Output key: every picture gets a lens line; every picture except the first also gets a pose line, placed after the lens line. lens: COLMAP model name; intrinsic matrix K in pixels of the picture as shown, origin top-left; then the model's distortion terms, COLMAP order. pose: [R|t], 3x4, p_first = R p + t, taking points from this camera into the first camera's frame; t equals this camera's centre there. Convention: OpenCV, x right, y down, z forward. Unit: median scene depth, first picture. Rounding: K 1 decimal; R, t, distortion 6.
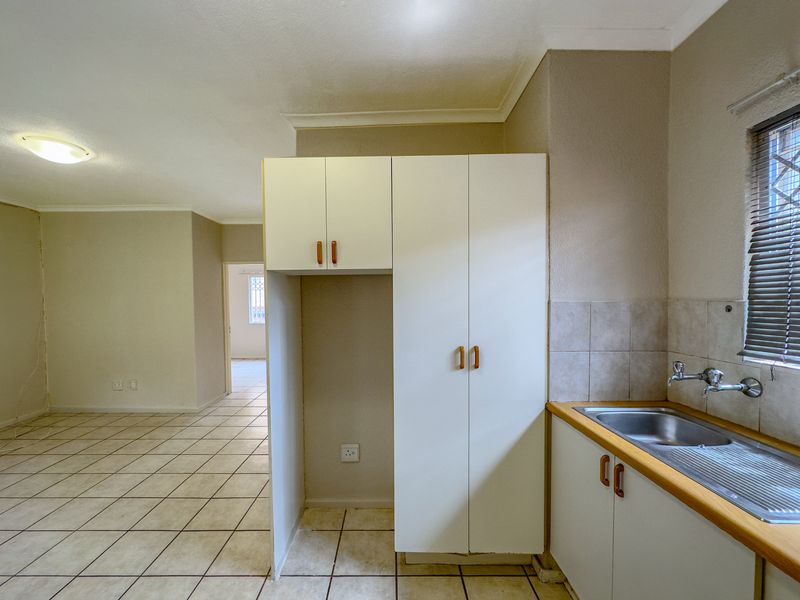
lens RADIAL K [[324.8, 0, 386.5], [0, 324.8, 310.0], [0, 0, 1]] dist [-0.008431, 0.002093]
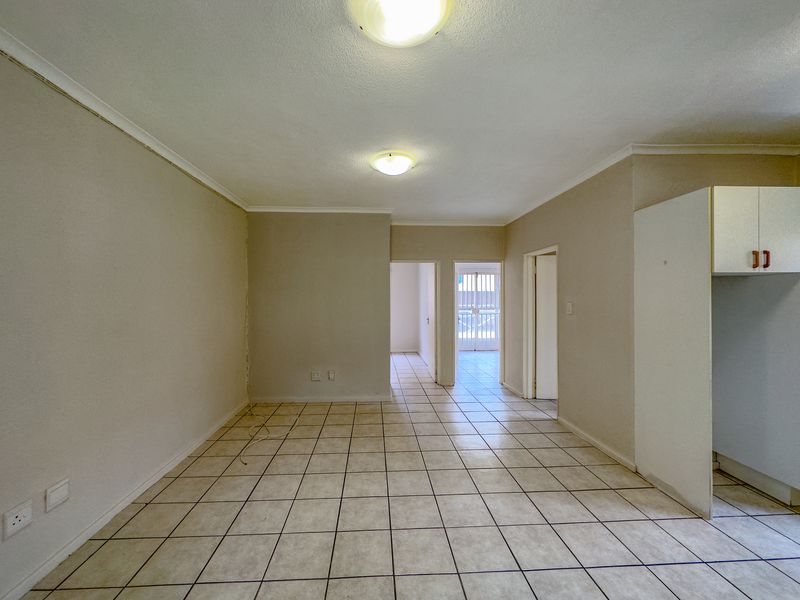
lens RADIAL K [[324.8, 0, 385.9], [0, 324.8, 300.1], [0, 0, 1]] dist [-0.008431, 0.002093]
pose [[0.998756, 0.005819, 0.049529, -1.763659], [-0.004707, 0.999735, -0.022540, 0.022164], [-0.049647, 0.022279, 0.998518, -0.211335]]
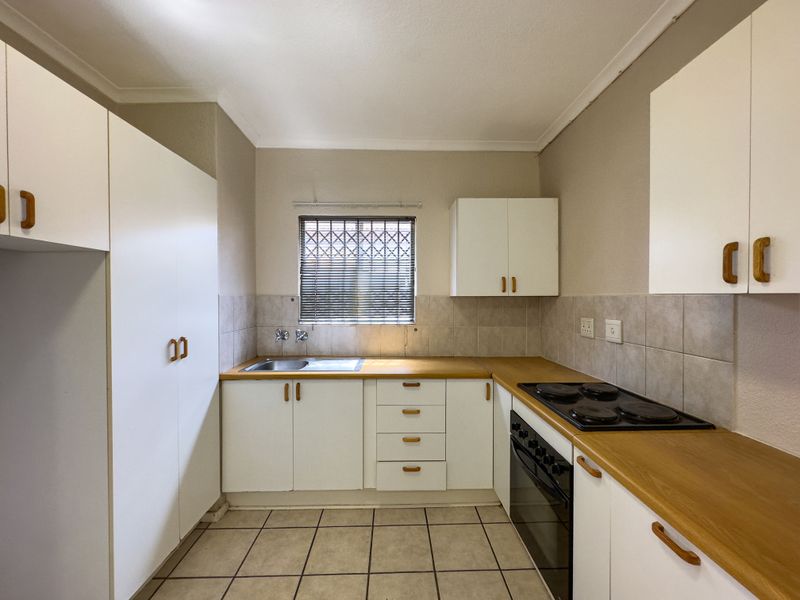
lens RADIAL K [[319.5, 0, 399.5], [0, 319.5, 297.6], [0, 0, 1]] dist [0.001041, 0.000306]
pose [[-0.033789, 0.006650, 0.999407, -0.795119], [0.031385, 0.999492, -0.005590, 0.011877], [-0.998936, 0.031178, -0.033981, 0.327295]]
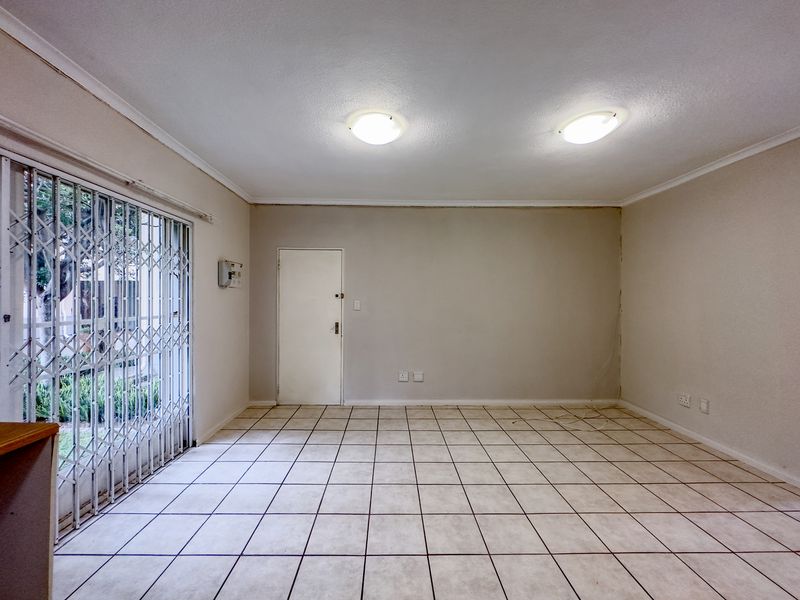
lens RADIAL K [[324.8, 0, 393.9], [0, 324.8, 300.9], [0, 0, 1]] dist [-0.008431, 0.002093]
pose [[0.023487, 0.005897, -0.999707, -0.154397], [-0.035933, 0.999341, 0.005050, 0.030783], [0.999078, 0.035804, 0.023684, 0.695386]]
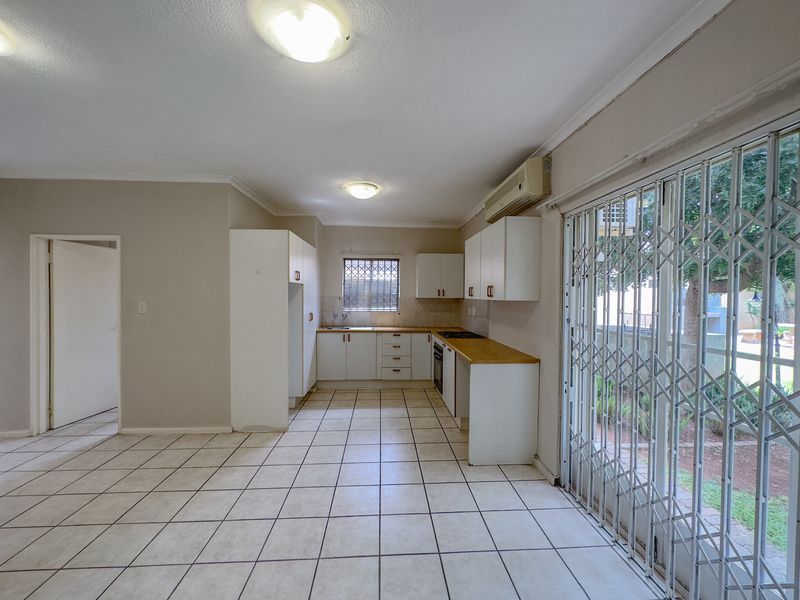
lens RADIAL K [[324.8, 0, 399.1], [0, 324.8, 299.9], [0, 0, 1]] dist [-0.008431, 0.002093]
pose [[-0.070498, -0.005563, 0.997496, -2.620037], [0.023363, 0.999701, 0.007226, -0.001418], [-0.997238, 0.023814, -0.070347, 0.435232]]
